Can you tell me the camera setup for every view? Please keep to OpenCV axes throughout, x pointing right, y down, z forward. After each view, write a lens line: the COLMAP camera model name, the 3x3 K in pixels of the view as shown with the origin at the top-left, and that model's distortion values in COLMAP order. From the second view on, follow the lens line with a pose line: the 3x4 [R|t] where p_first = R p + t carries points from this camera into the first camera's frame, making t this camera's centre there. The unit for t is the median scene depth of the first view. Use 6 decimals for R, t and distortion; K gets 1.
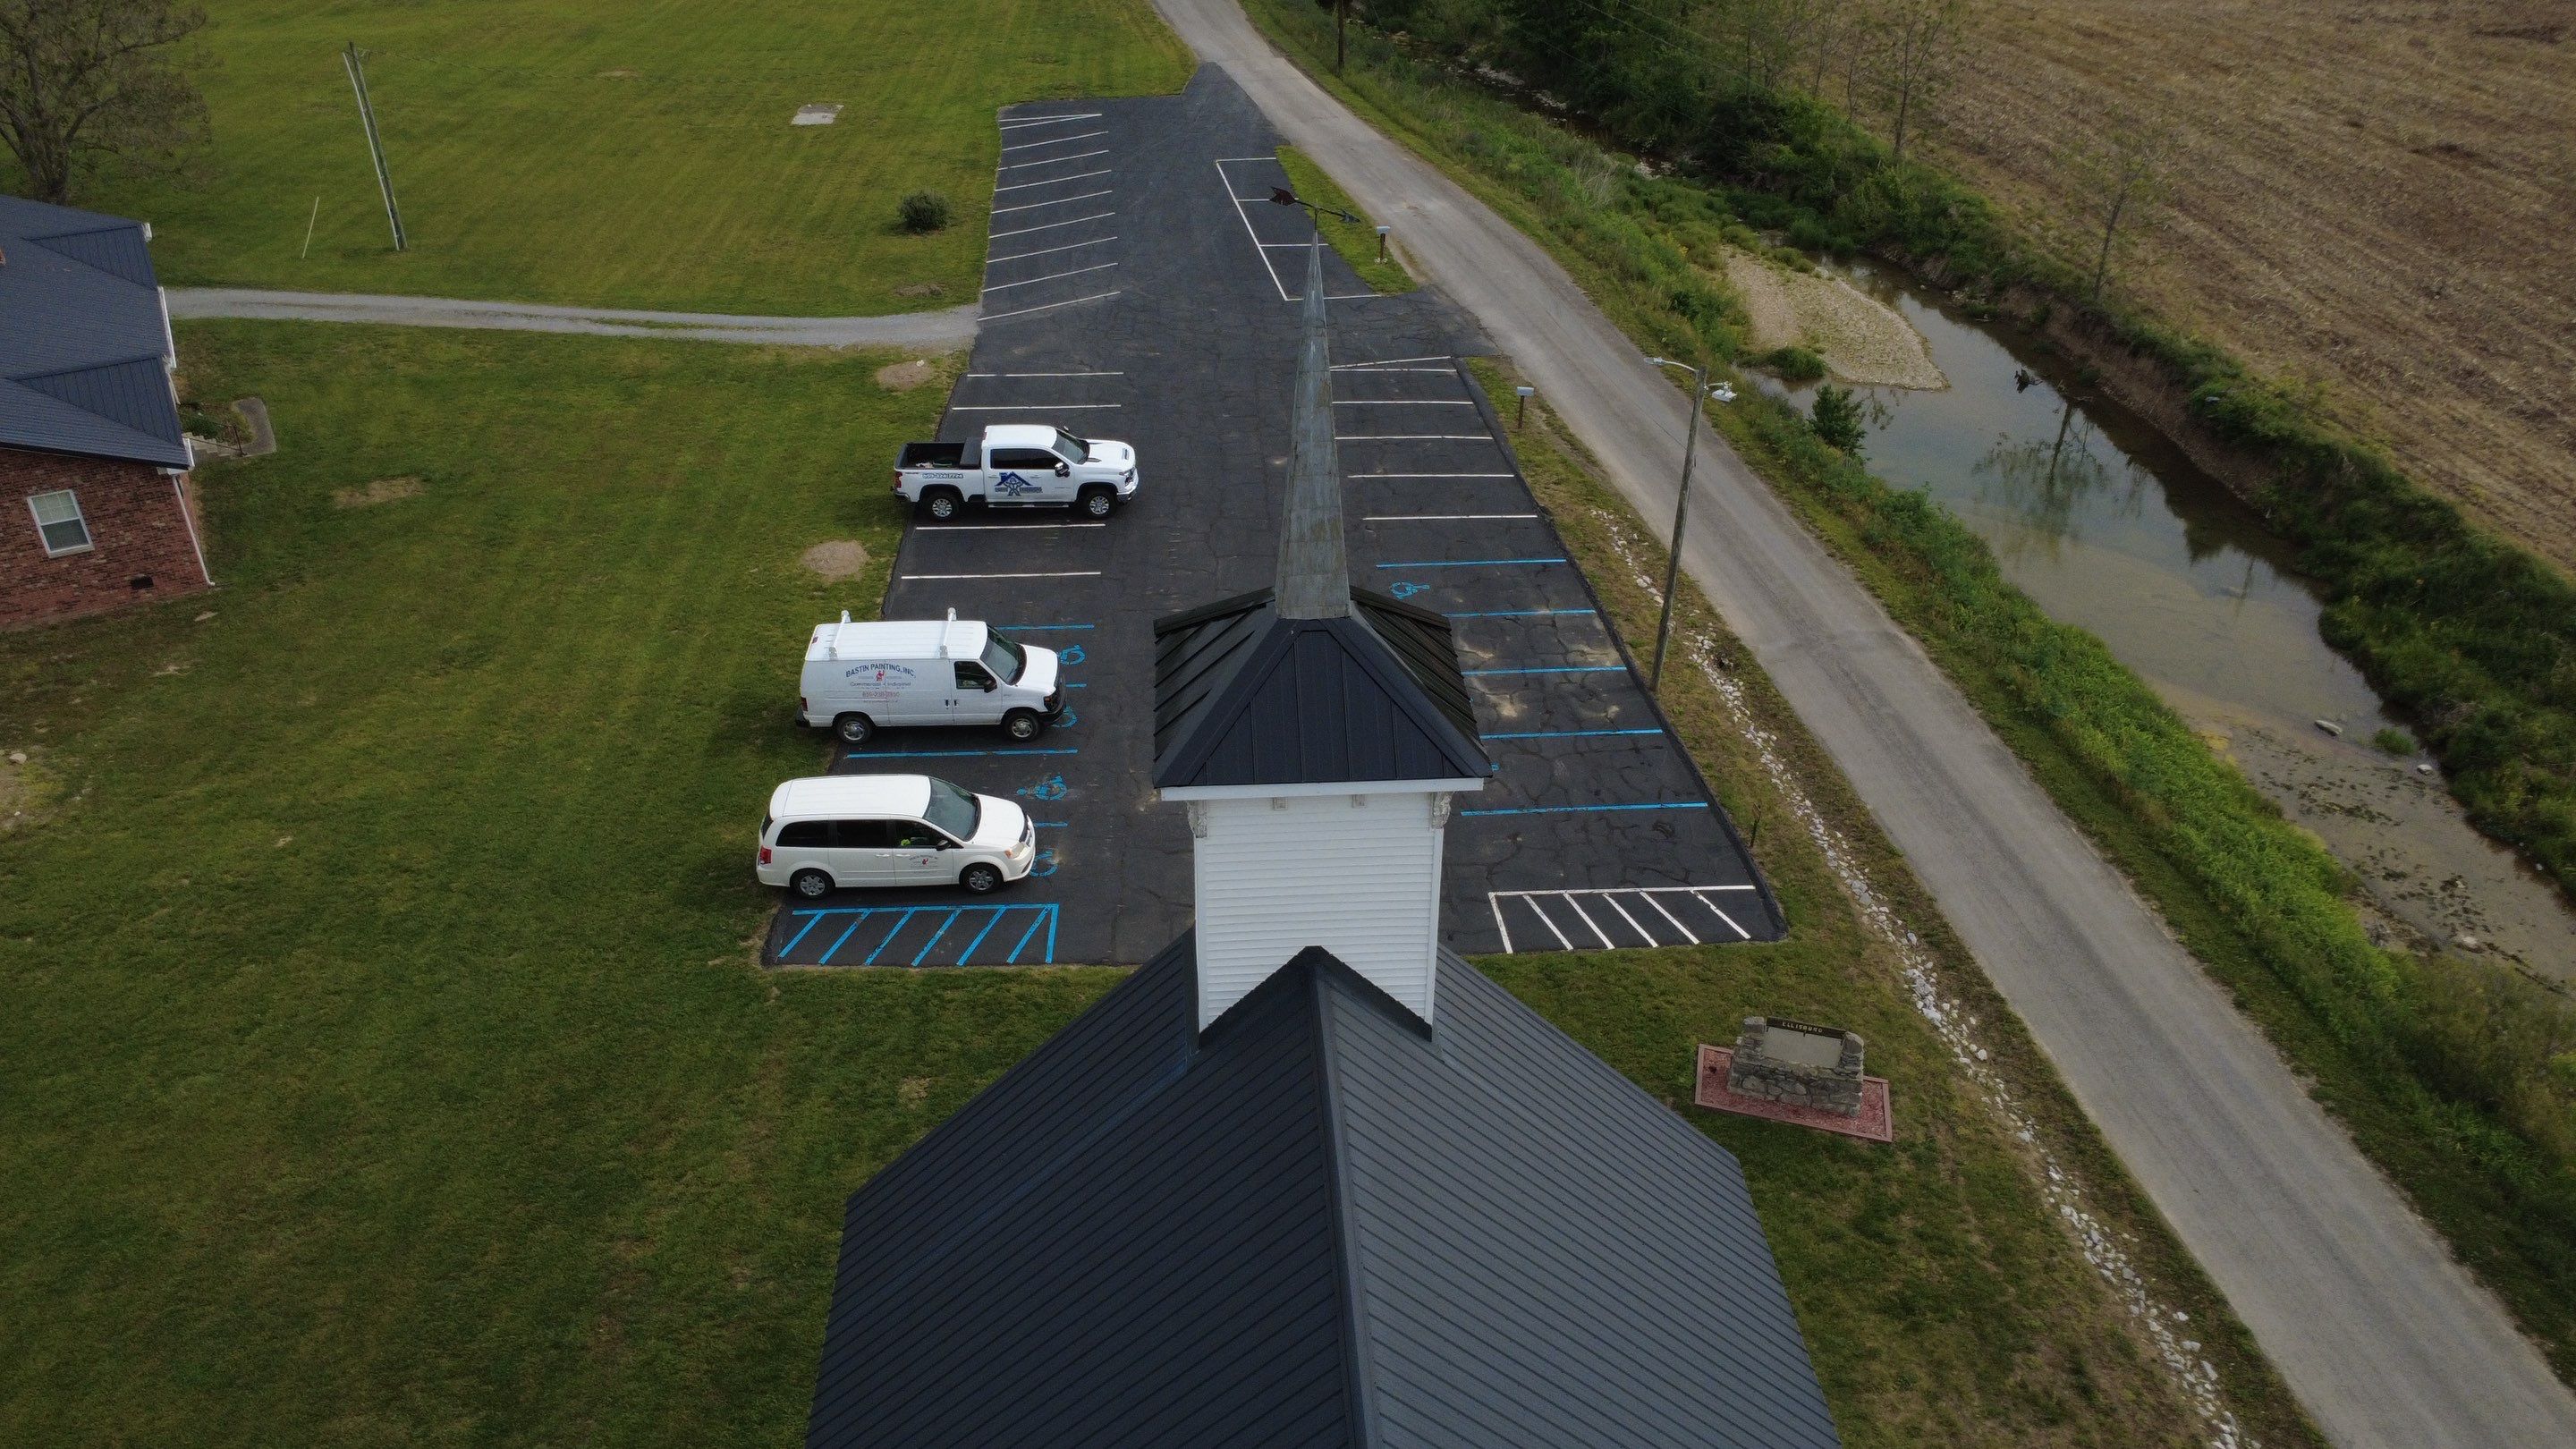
lens RADIAL K [[1869.6, 0, 1284.0], [0, 1869.6, 723.8], [0, 0, 1]] dist [-0.000835, 0.003499]
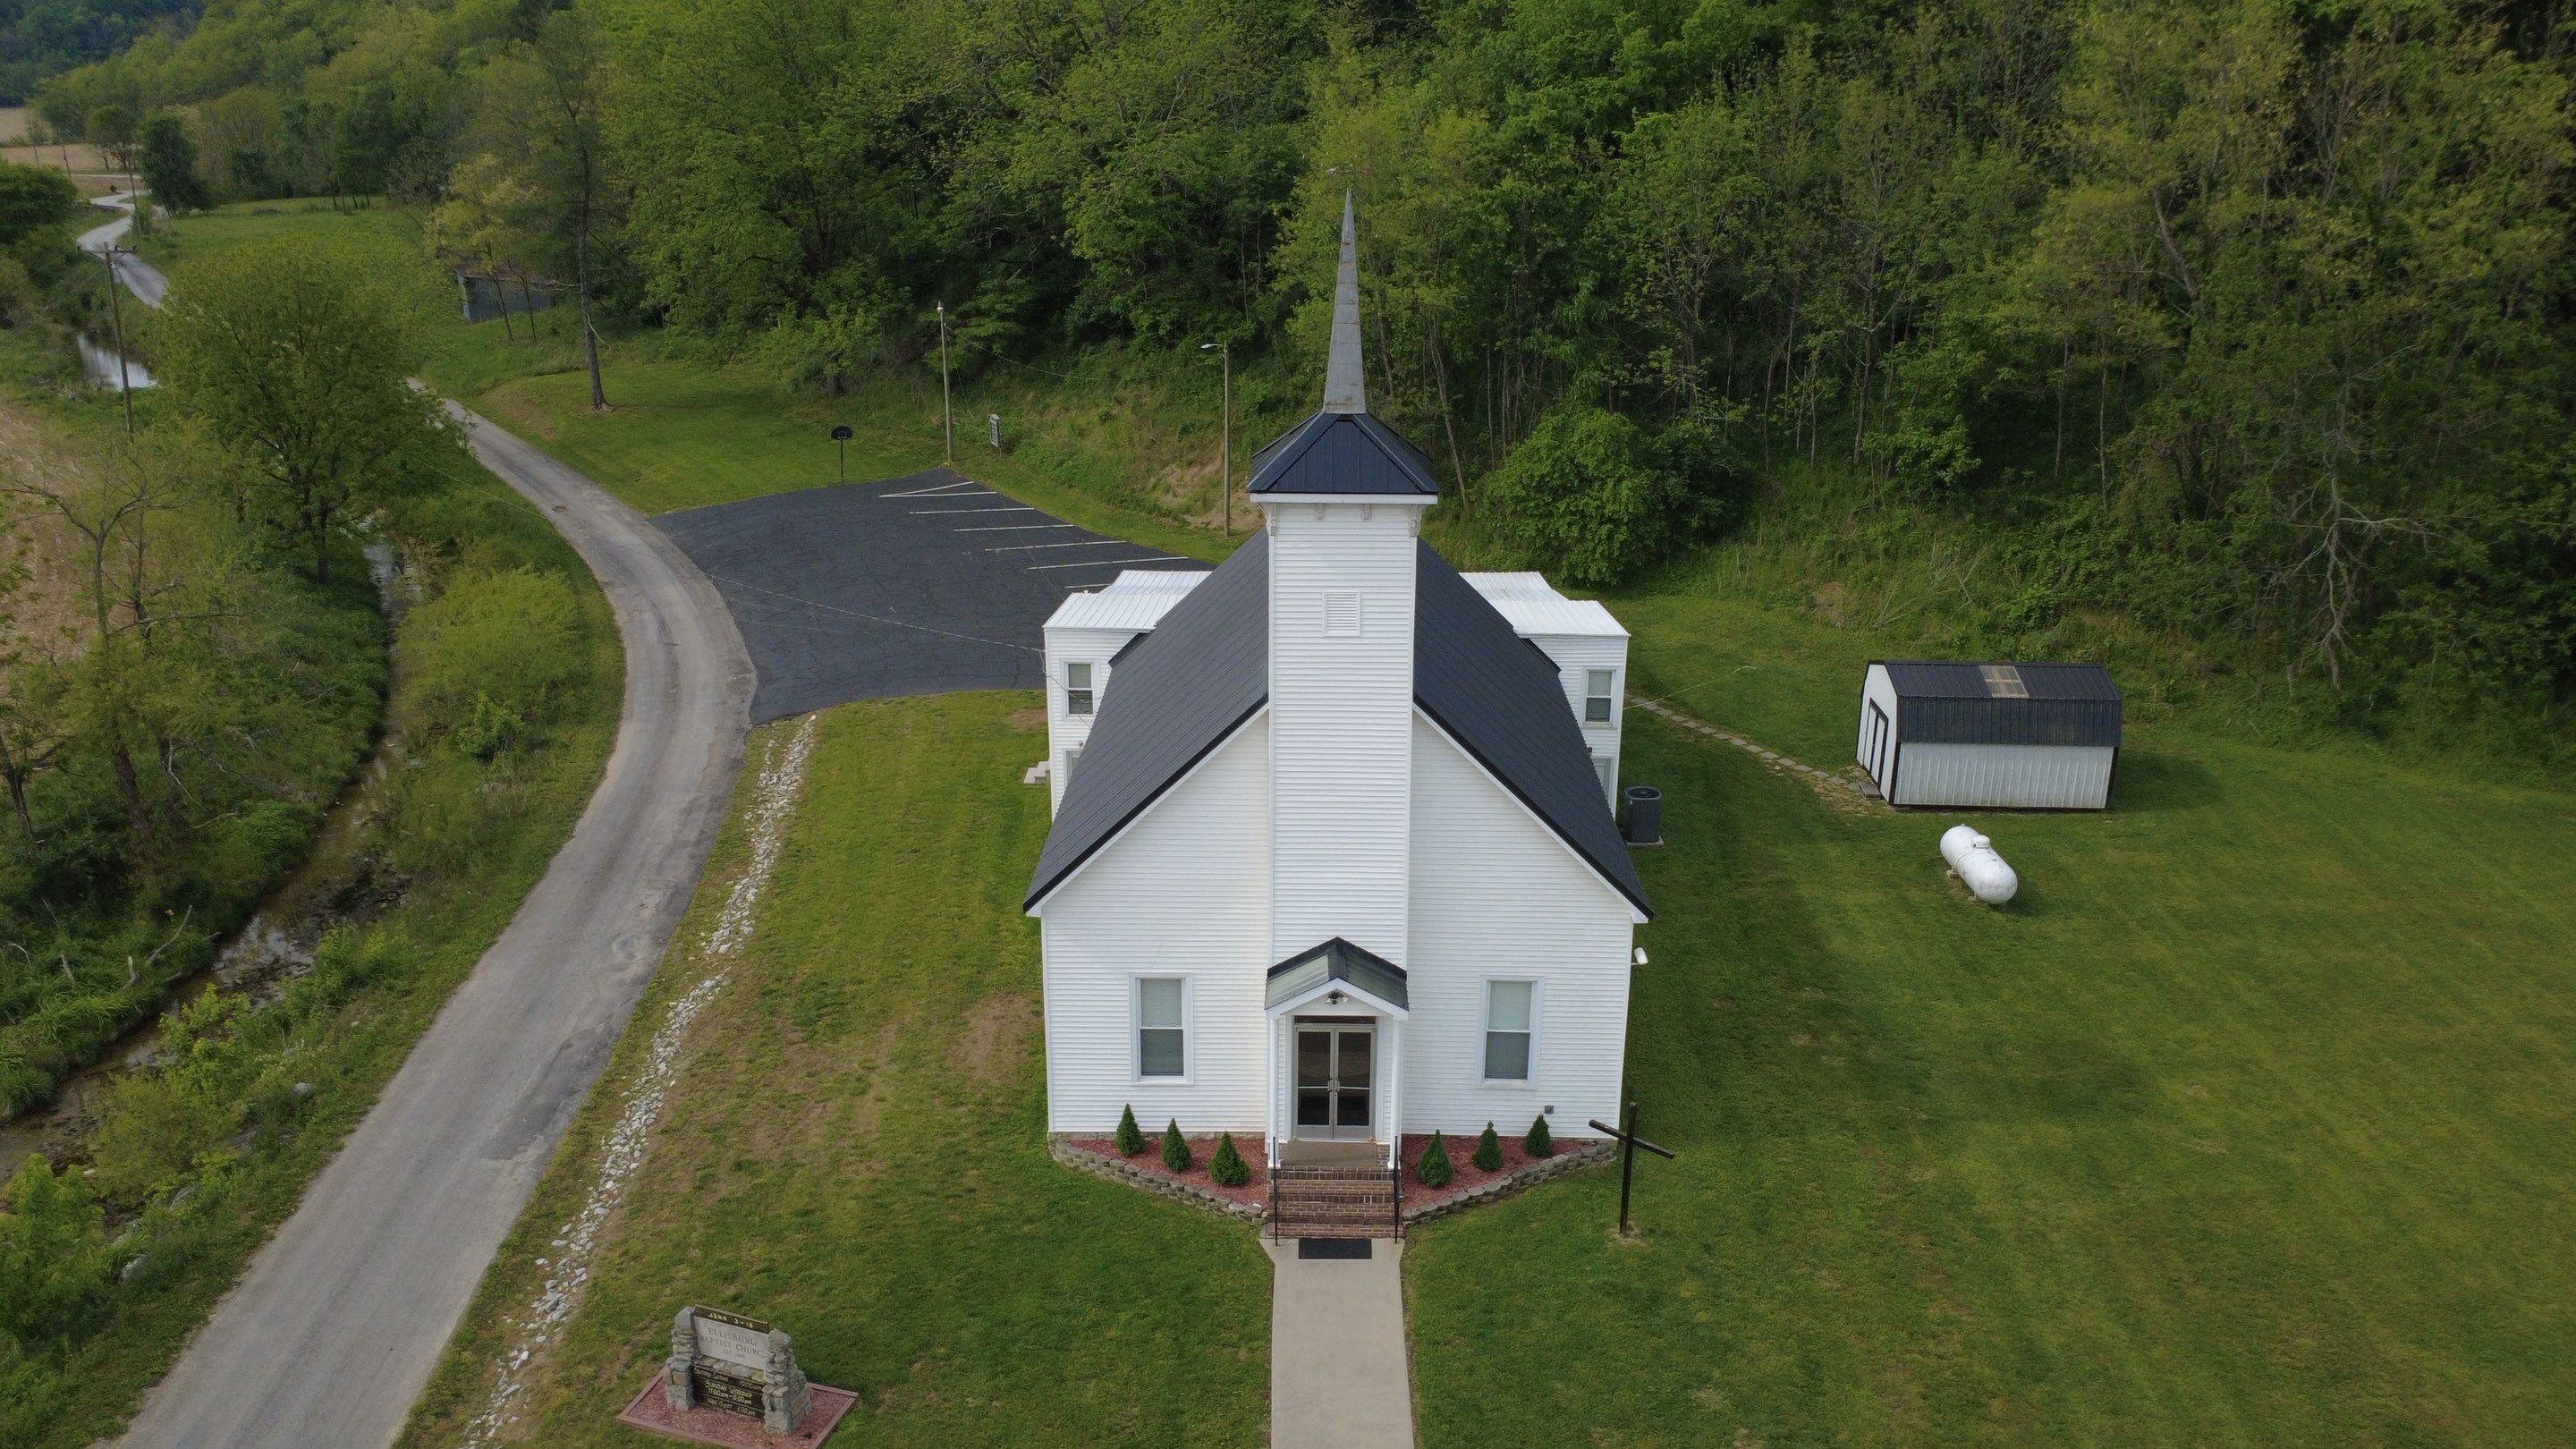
lens RADIAL K [[1869.6, 0, 1284.0], [0, 1869.6, 730.9], [0, 0, 1]] dist [-0.000835, 0.003499]
pose [[-0.997210, -0.035090, 0.065880, -0.025713], [0.028424, 0.637590, 0.769852, -0.581176], [-0.069018, 0.769577, -0.634814, 1.118571]]
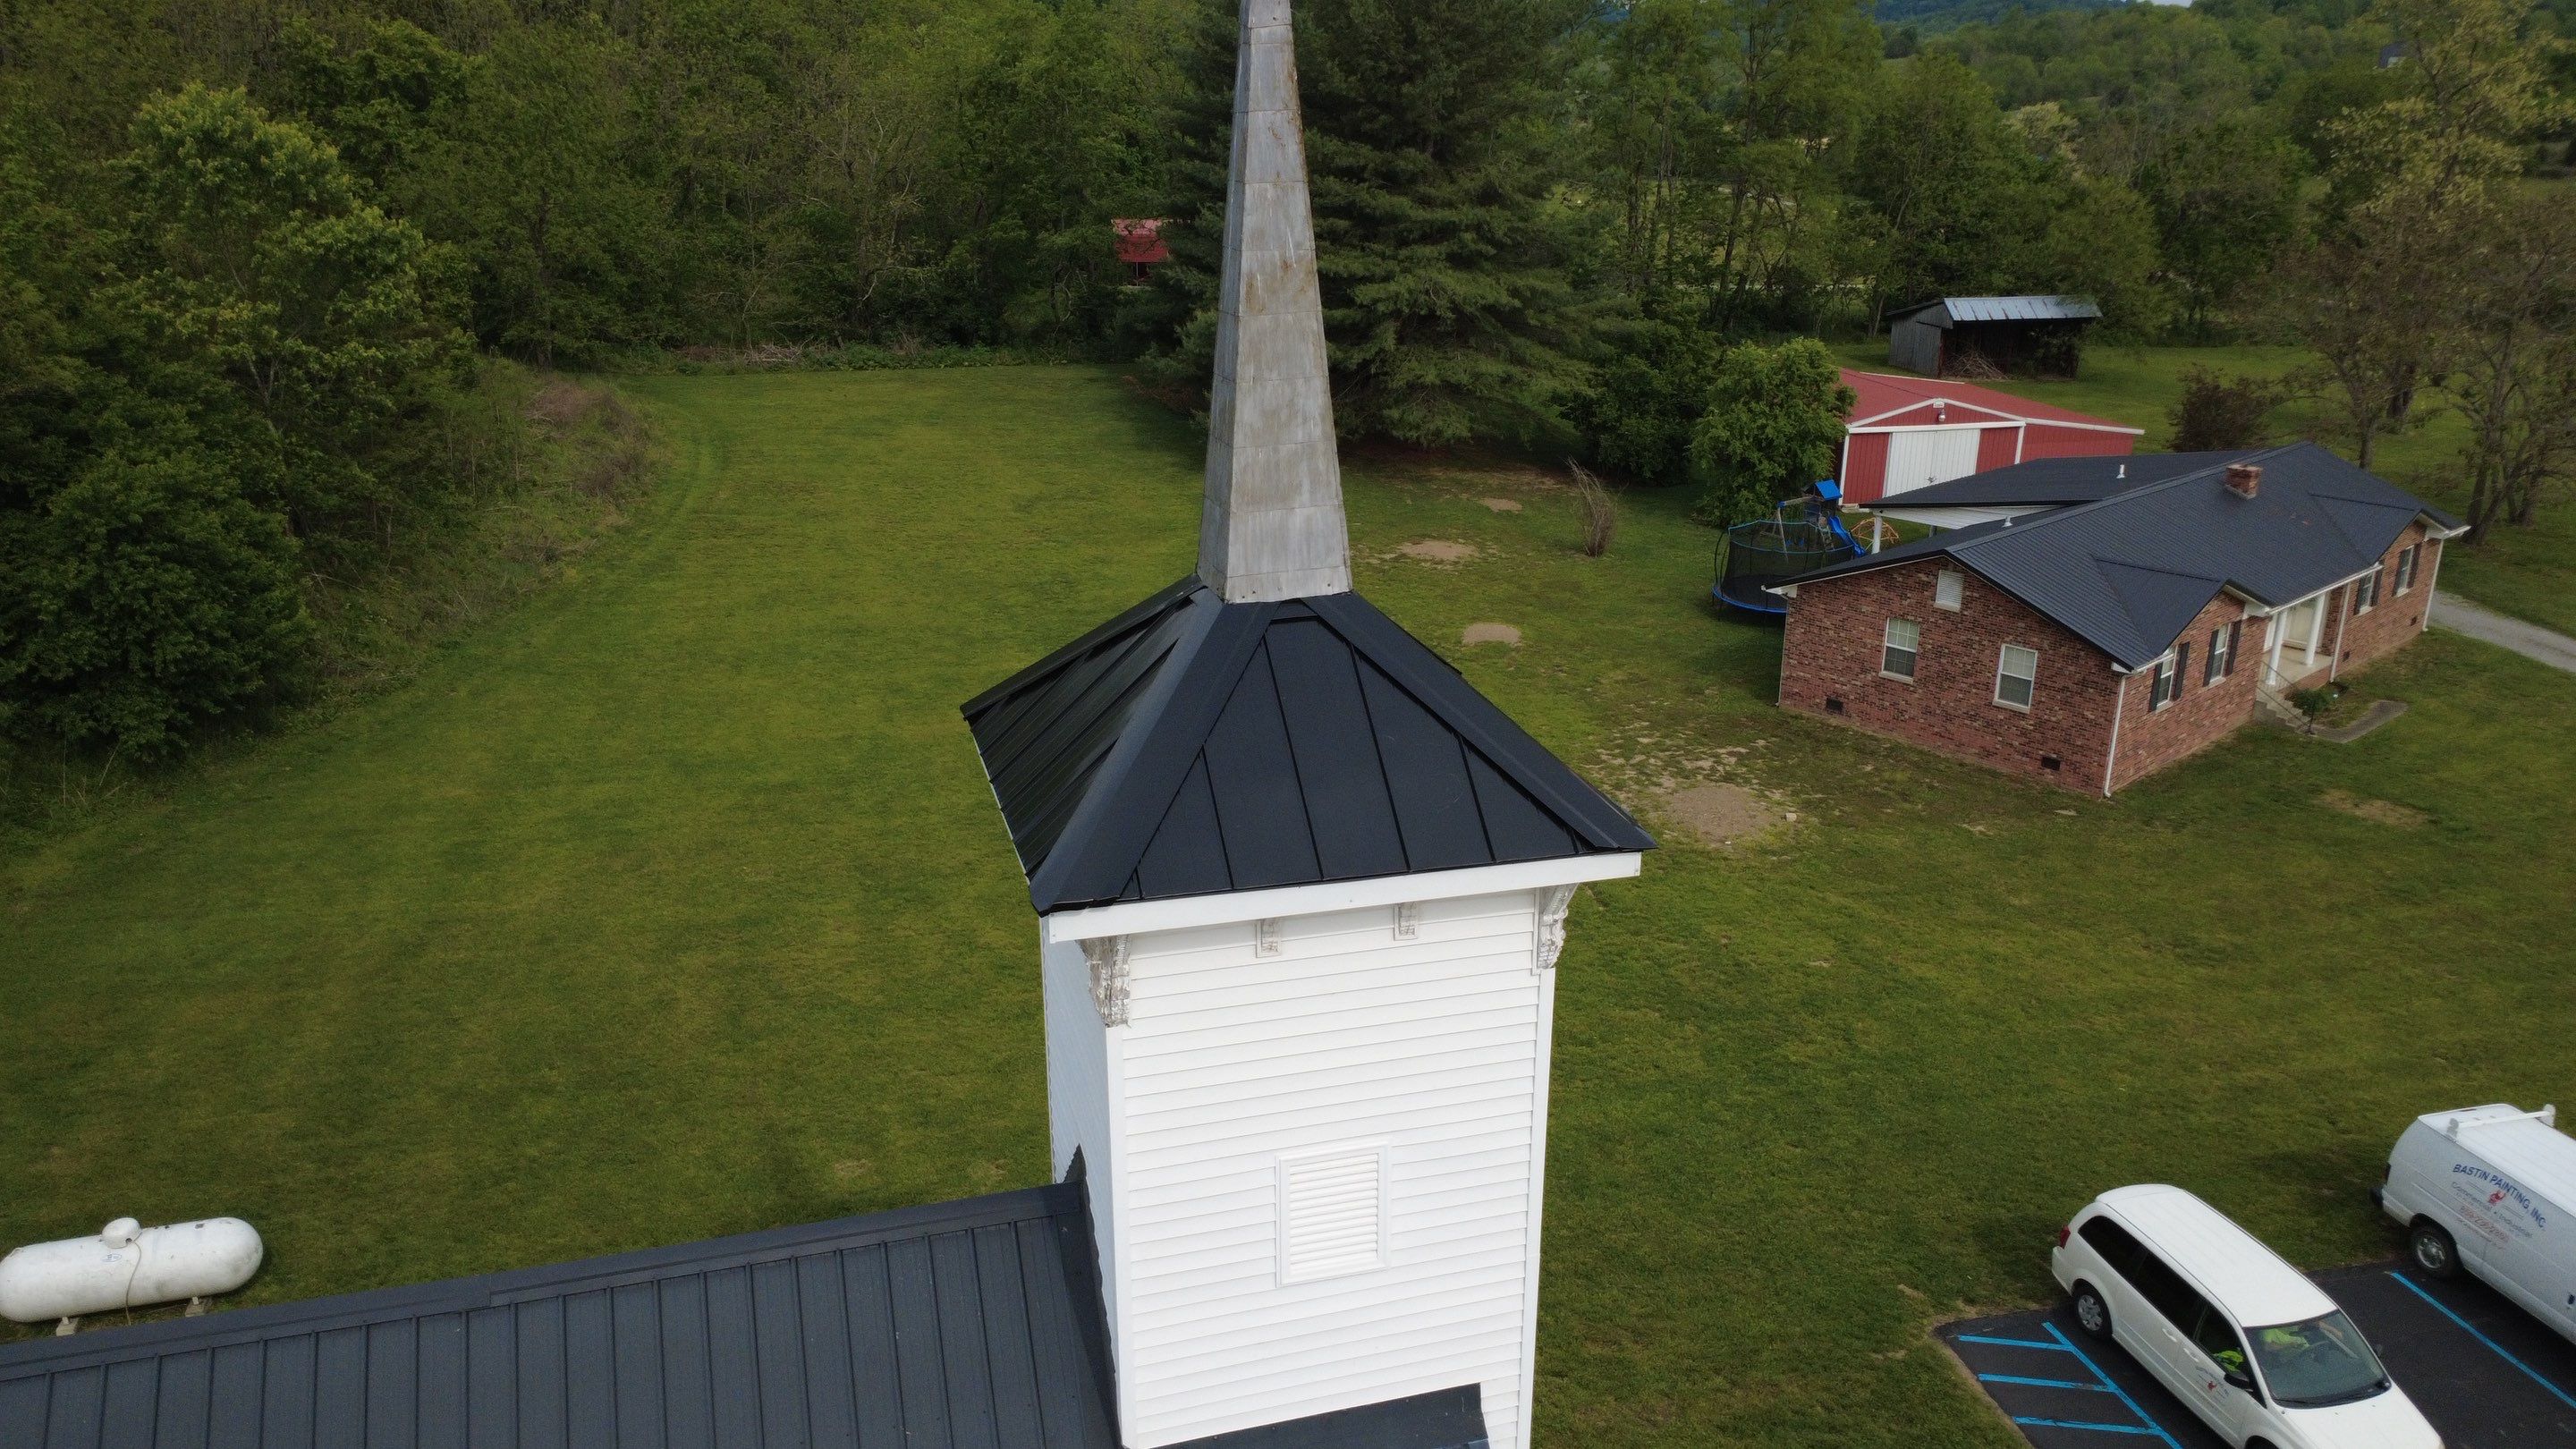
lens RADIAL K [[1869.6, 0, 1283.0], [0, 1869.6, 725.0], [0, 0, 1]] dist [-0.000835, 0.003499]
pose [[0.211489, 0.314327, -0.925457, 0.263340], [-0.514956, 0.840626, 0.167835, -0.061012], [0.830718, 0.441075, 0.339648, 0.396277]]
